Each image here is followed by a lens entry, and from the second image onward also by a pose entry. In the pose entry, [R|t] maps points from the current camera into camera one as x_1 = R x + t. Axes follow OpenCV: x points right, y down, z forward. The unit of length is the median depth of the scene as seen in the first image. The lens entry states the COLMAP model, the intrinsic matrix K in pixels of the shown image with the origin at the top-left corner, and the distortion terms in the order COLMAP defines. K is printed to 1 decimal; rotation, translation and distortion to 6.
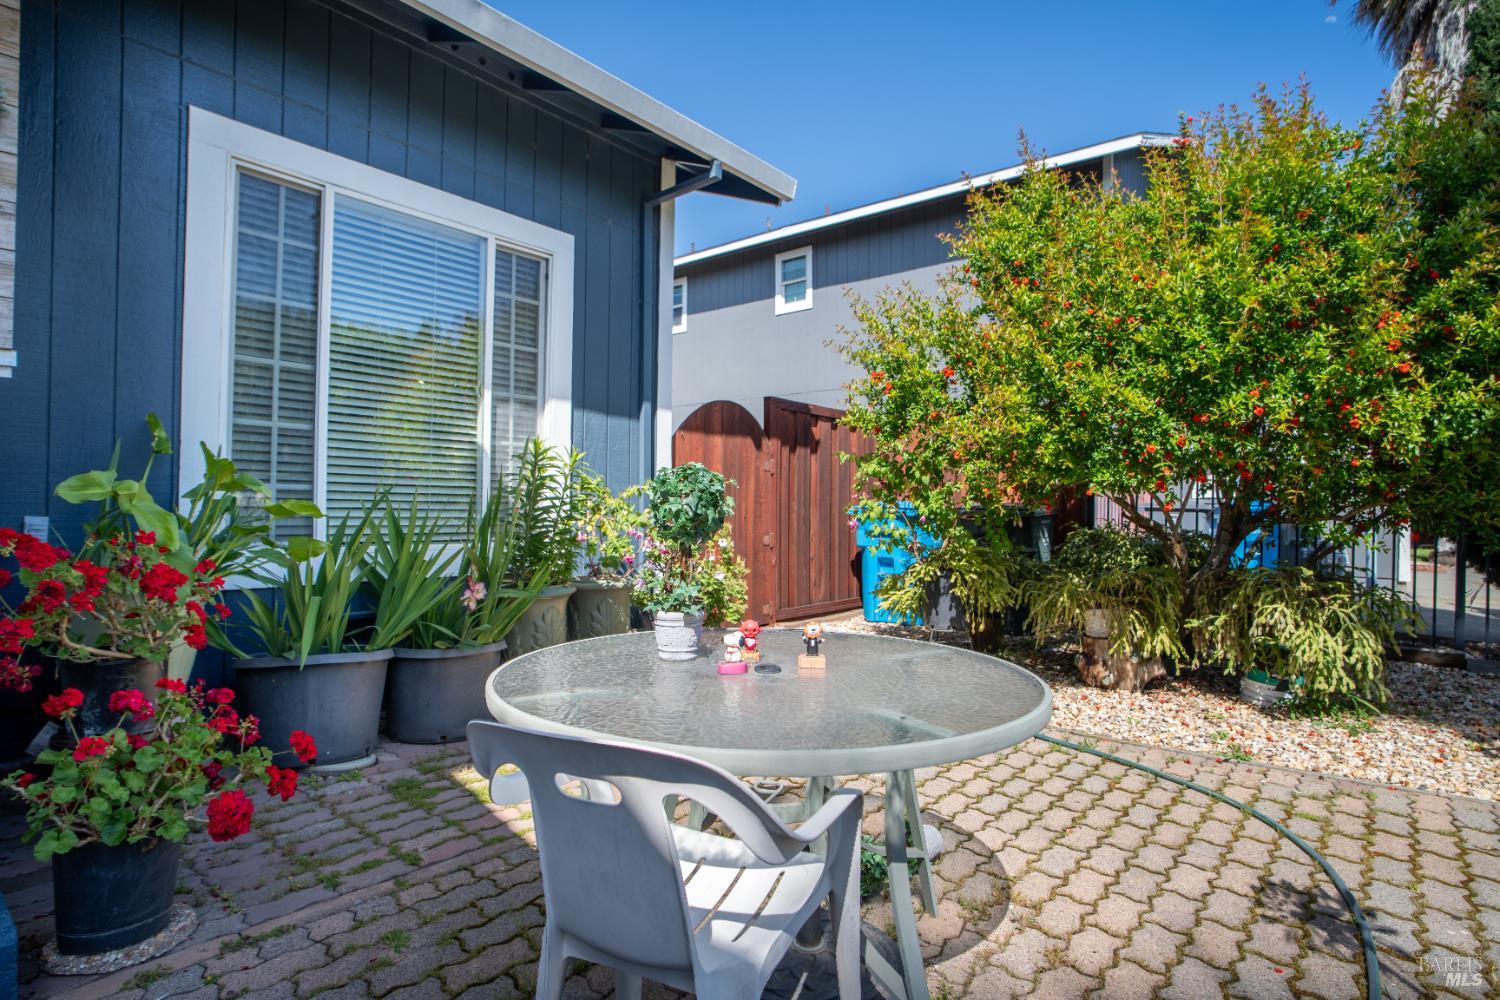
lens RADIAL K [[788.5, 0, 741.1], [0, 788.5, 495.8], [0, 0, 1]] dist [-0.056535, 0.029243]
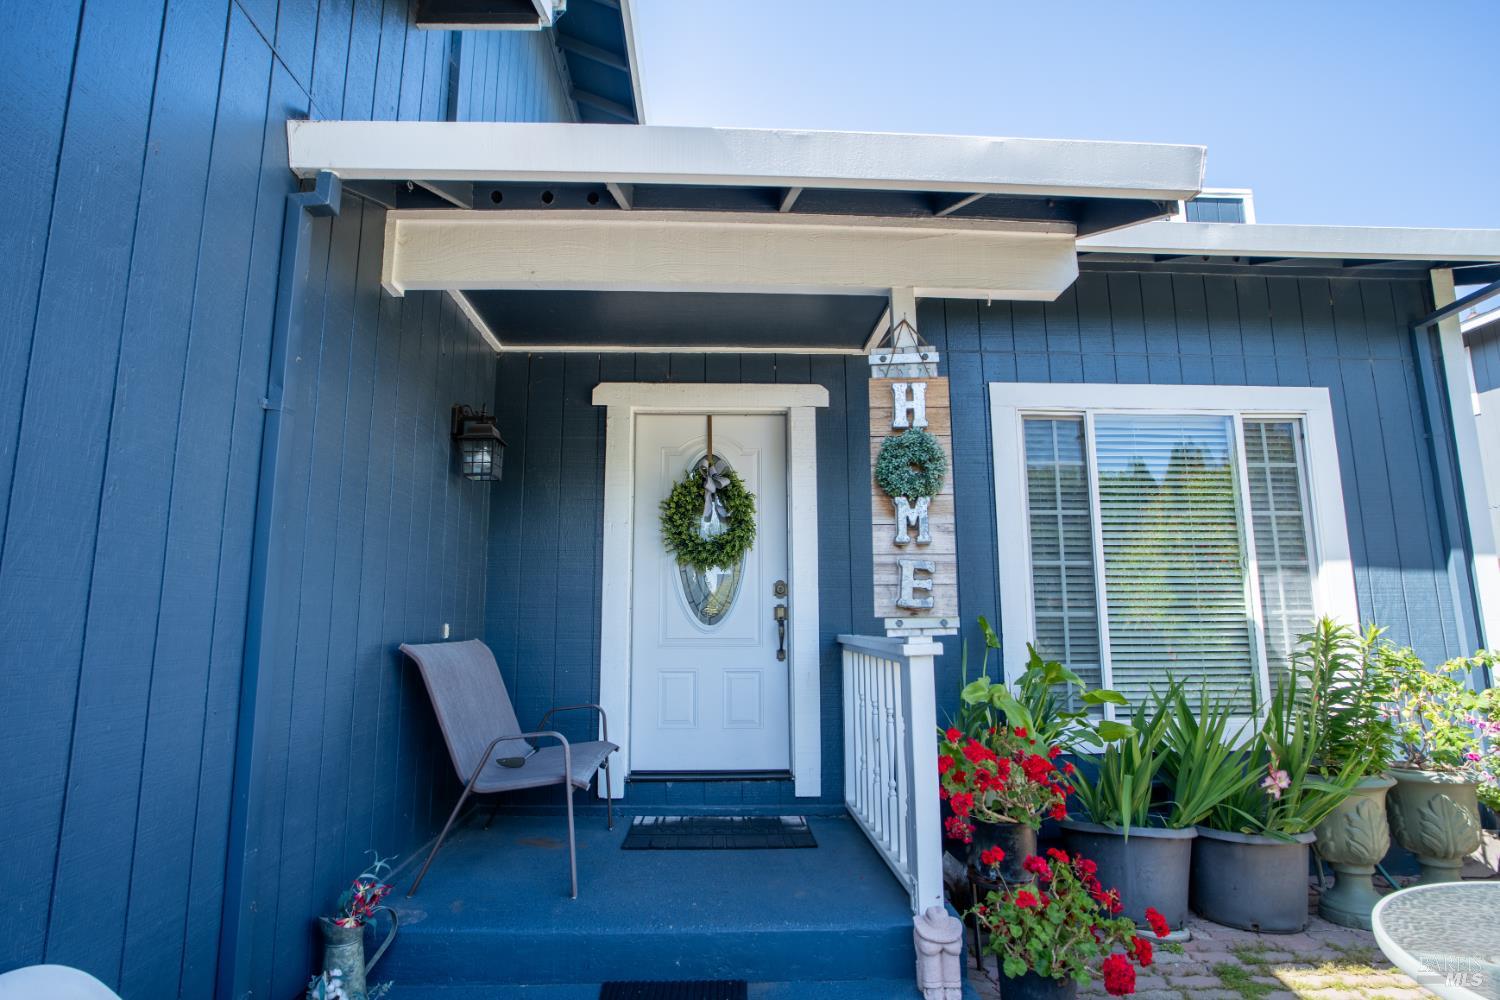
lens RADIAL K [[788.5, 0, 741.1], [0, 788.5, 495.8], [0, 0, 1]] dist [-0.056535, 0.029243]
pose [[0.659271, -0.136458, -0.739419, -0.010809], [0.021934, 0.986466, -0.162493, -0.077166], [0.751585, 0.090908, 0.653341, -0.165991]]
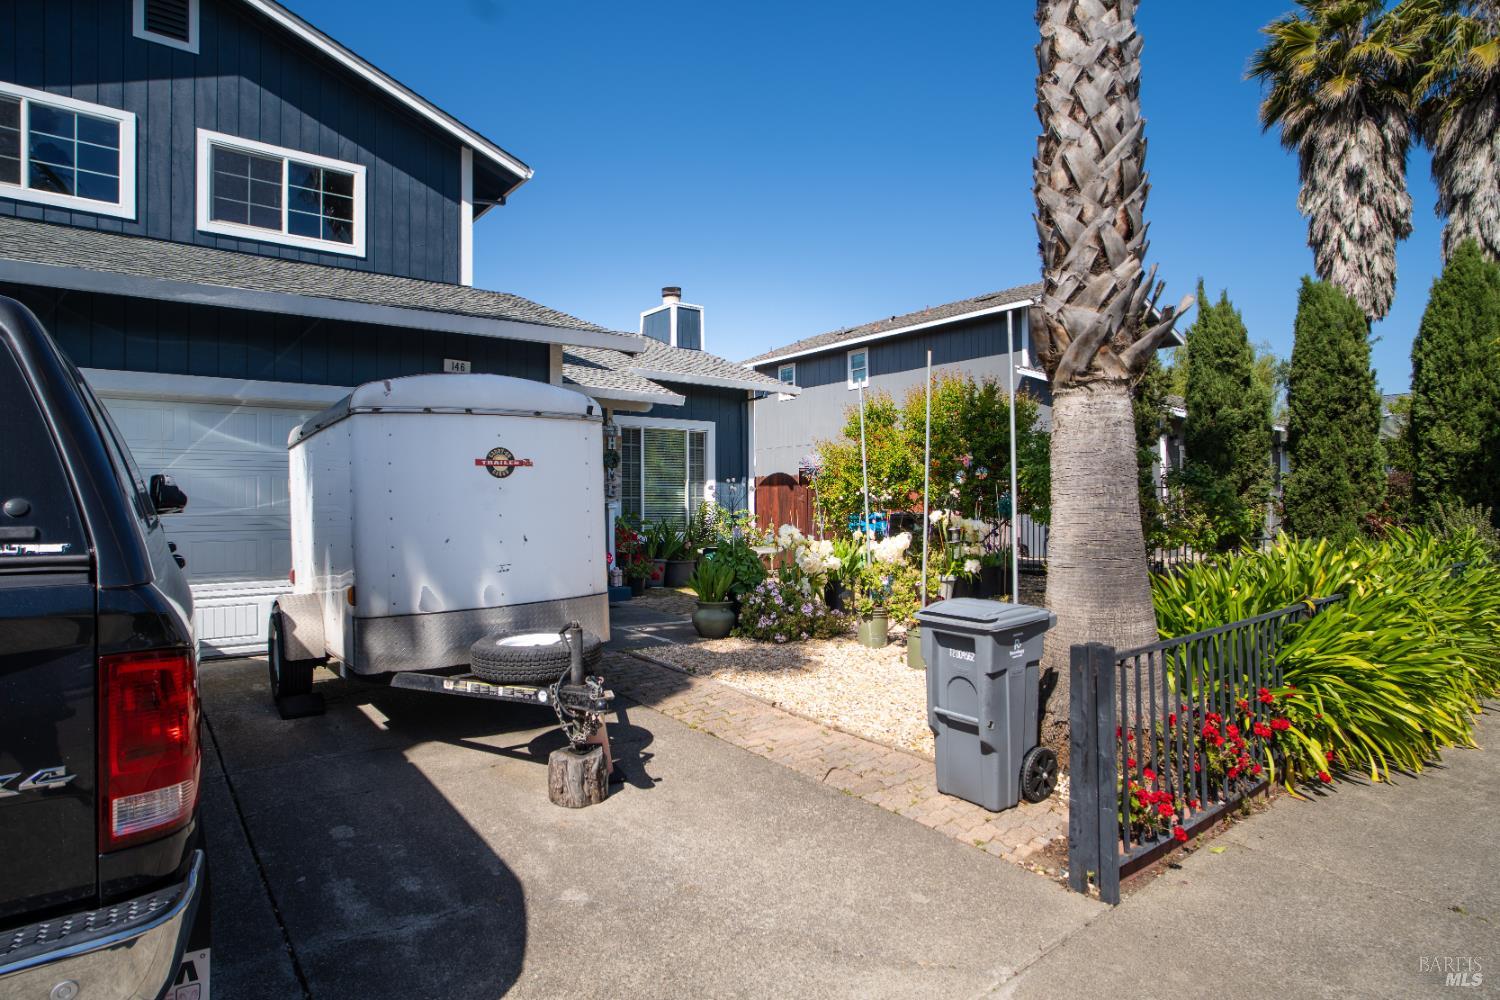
lens RADIAL K [[788.5, 0, 741.1], [0, 788.5, 495.8], [0, 0, 1]] dist [-0.056535, 0.029243]
pose [[0.976931, -0.023999, -0.212203, 0.562736], [0.024784, 0.999692, 0.001039, -0.081490], [0.212113, -0.006274, 0.977225, -2.083803]]
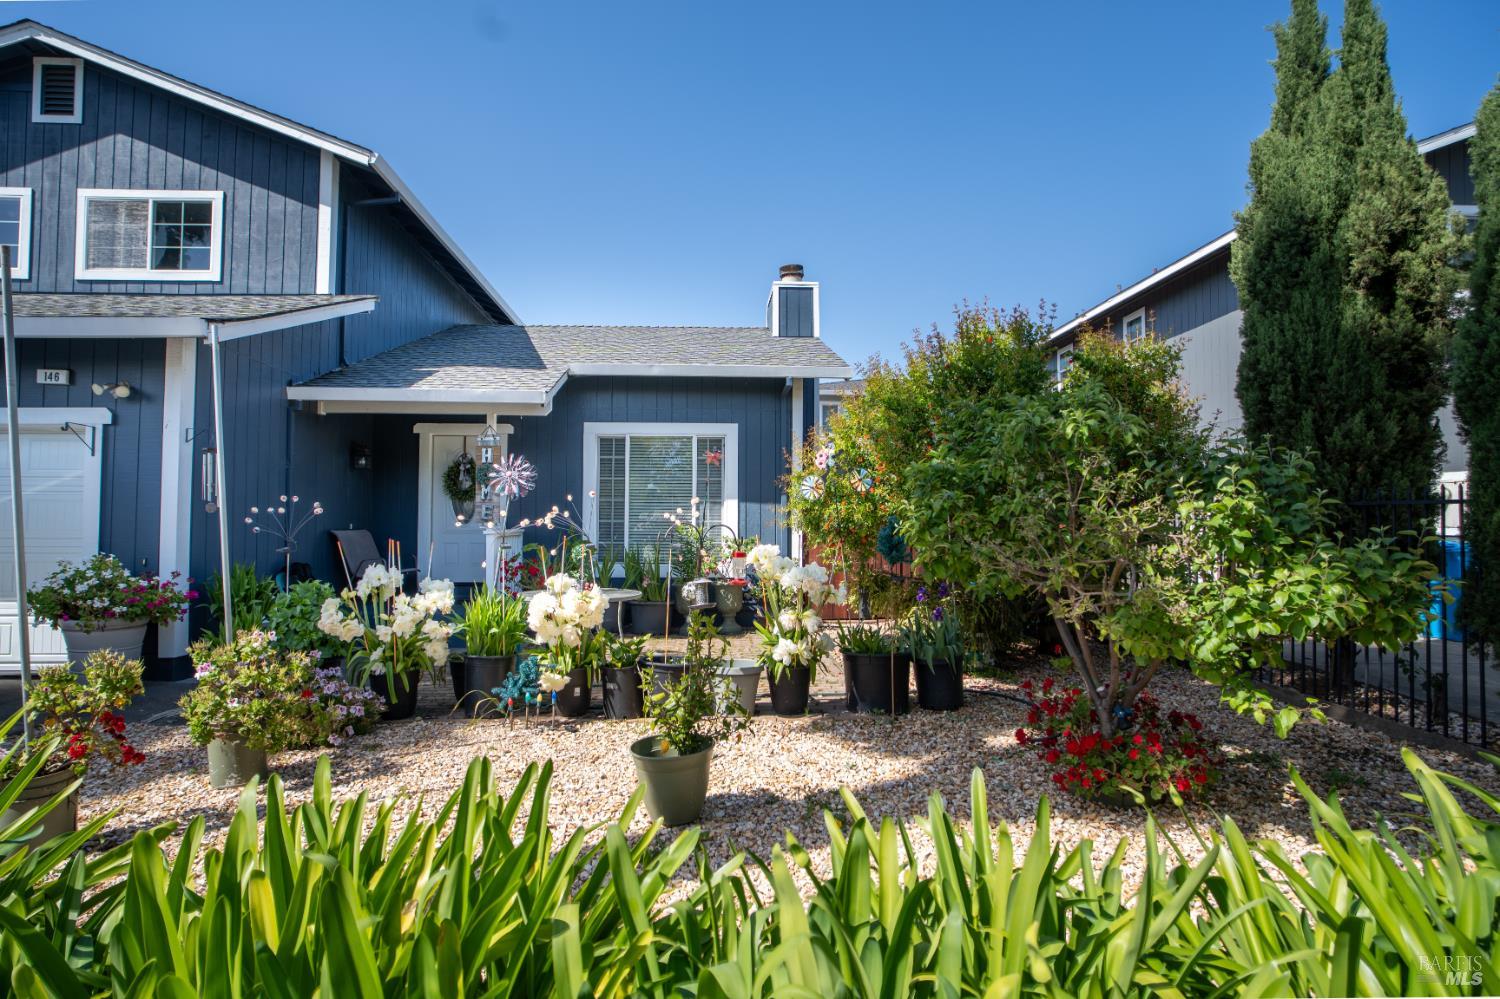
lens RADIAL K [[788.5, 0, 741.1], [0, 788.5, 495.3], [0, 0, 1]] dist [-0.056535, 0.029243]
pose [[0.686046, -0.046545, -0.726068, 1.642647], [0.021465, 0.998812, -0.043747, -0.043671], [0.727241, 0.014427, 0.686230, -0.589734]]
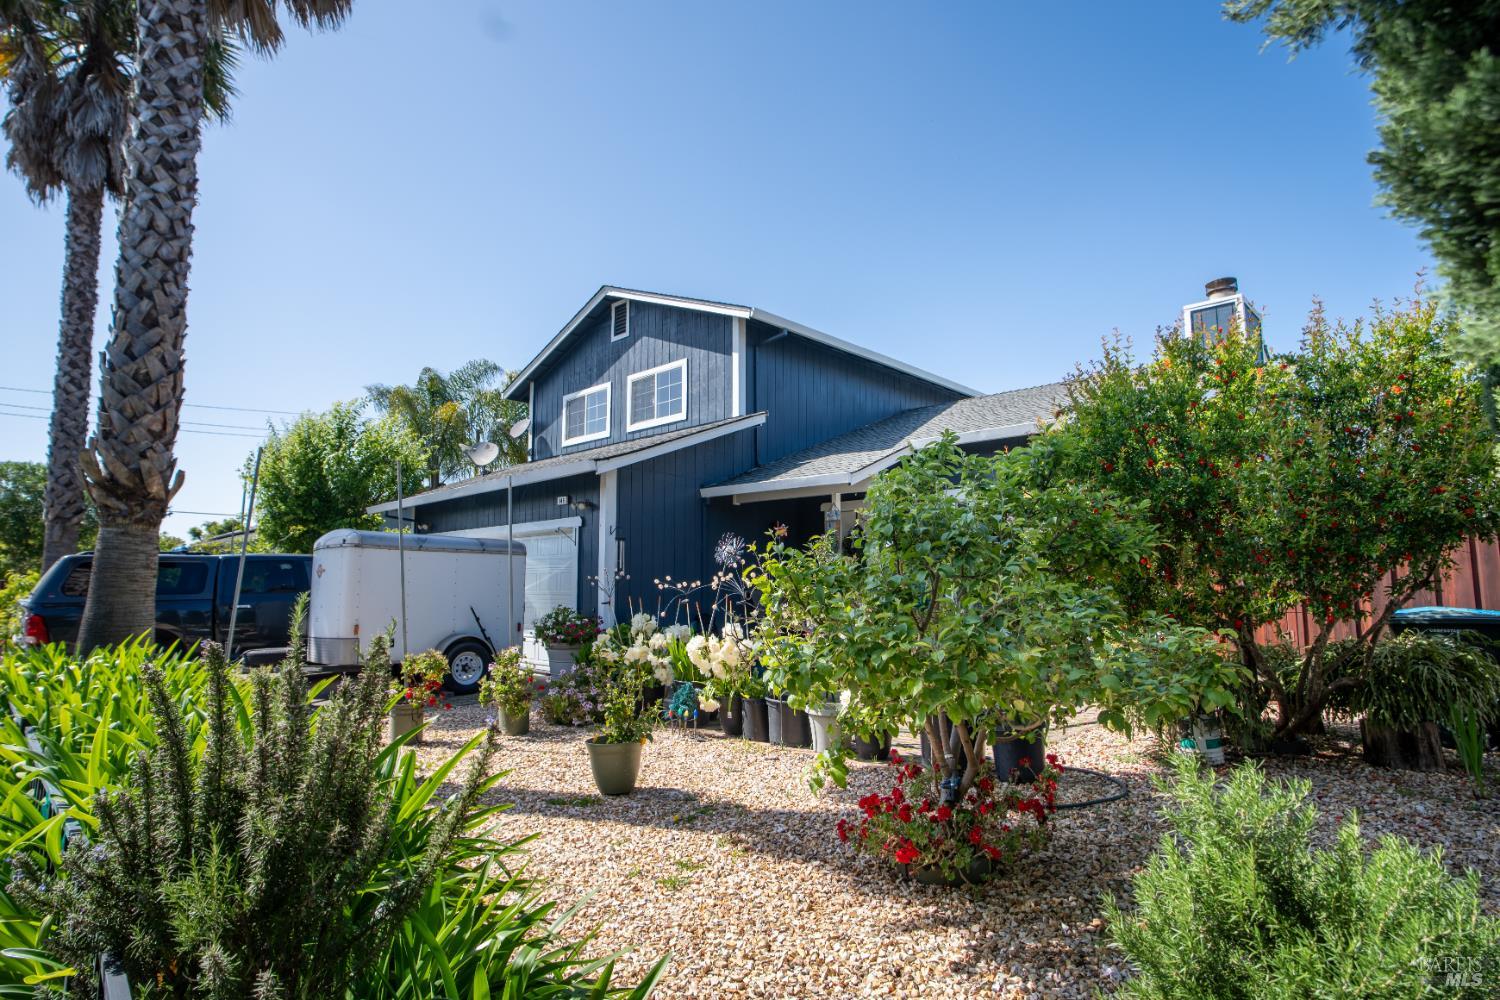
lens RADIAL K [[788.5, 0, 741.1], [0, 788.5, 495.8], [0, 0, 1]] dist [-0.056535, 0.029243]
pose [[-0.078137, -0.131363, -0.988250, 2.238489], [0.013790, 0.991044, -0.132825, -0.024440], [0.996847, -0.024006, -0.075626, 0.288746]]
